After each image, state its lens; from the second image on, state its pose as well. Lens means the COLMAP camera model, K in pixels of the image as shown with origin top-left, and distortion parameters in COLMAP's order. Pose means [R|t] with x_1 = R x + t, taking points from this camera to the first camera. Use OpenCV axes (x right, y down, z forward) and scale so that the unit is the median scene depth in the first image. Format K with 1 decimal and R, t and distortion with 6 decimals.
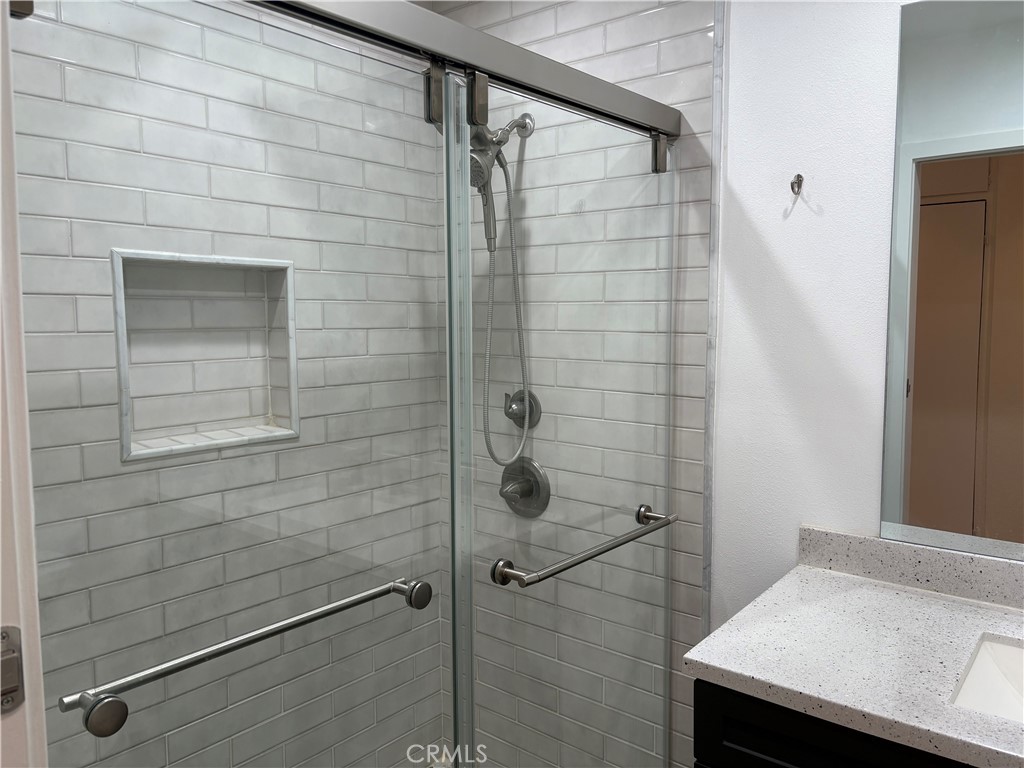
lens RADIAL K [[776.0, 0, 518.1], [0, 776.0, 380.2], [0, 0, 1]] dist [0.036658, -0.040036]
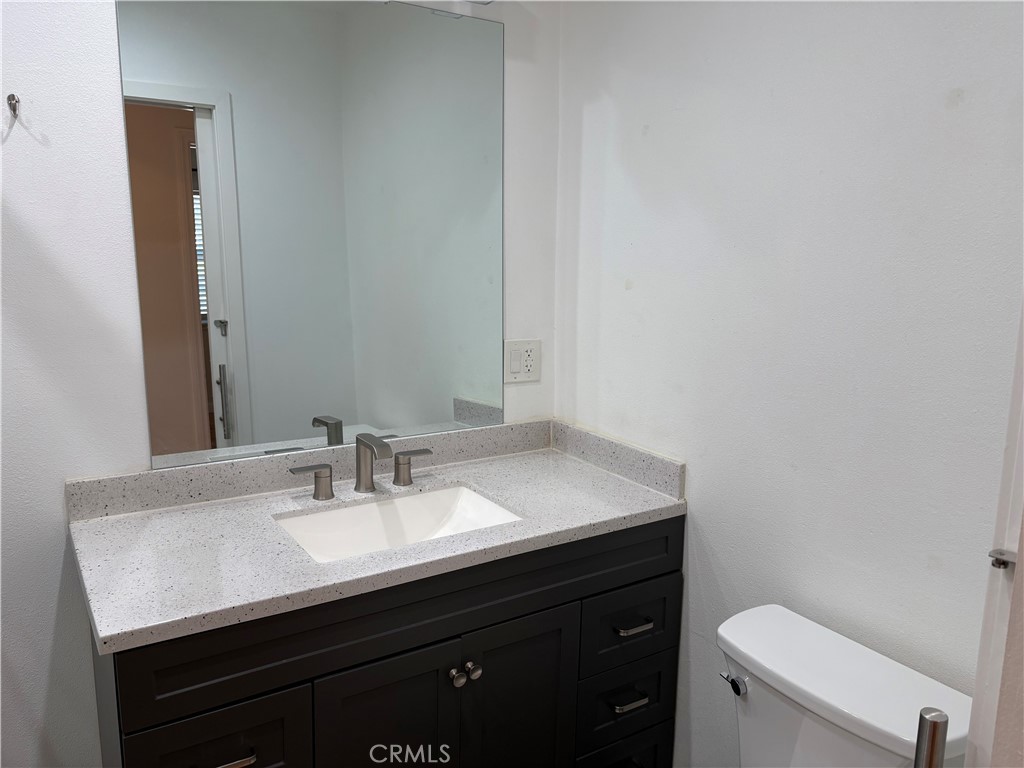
lens RADIAL K [[776.0, 0, 510.9], [0, 776.0, 385.5], [0, 0, 1]] dist [0.036658, -0.040036]
pose [[0.318799, -0.151390, 0.935654, -0.370491], [0.071496, 0.988190, 0.135530, -0.020078], [-0.945122, 0.023688, 0.325858, 0.205597]]
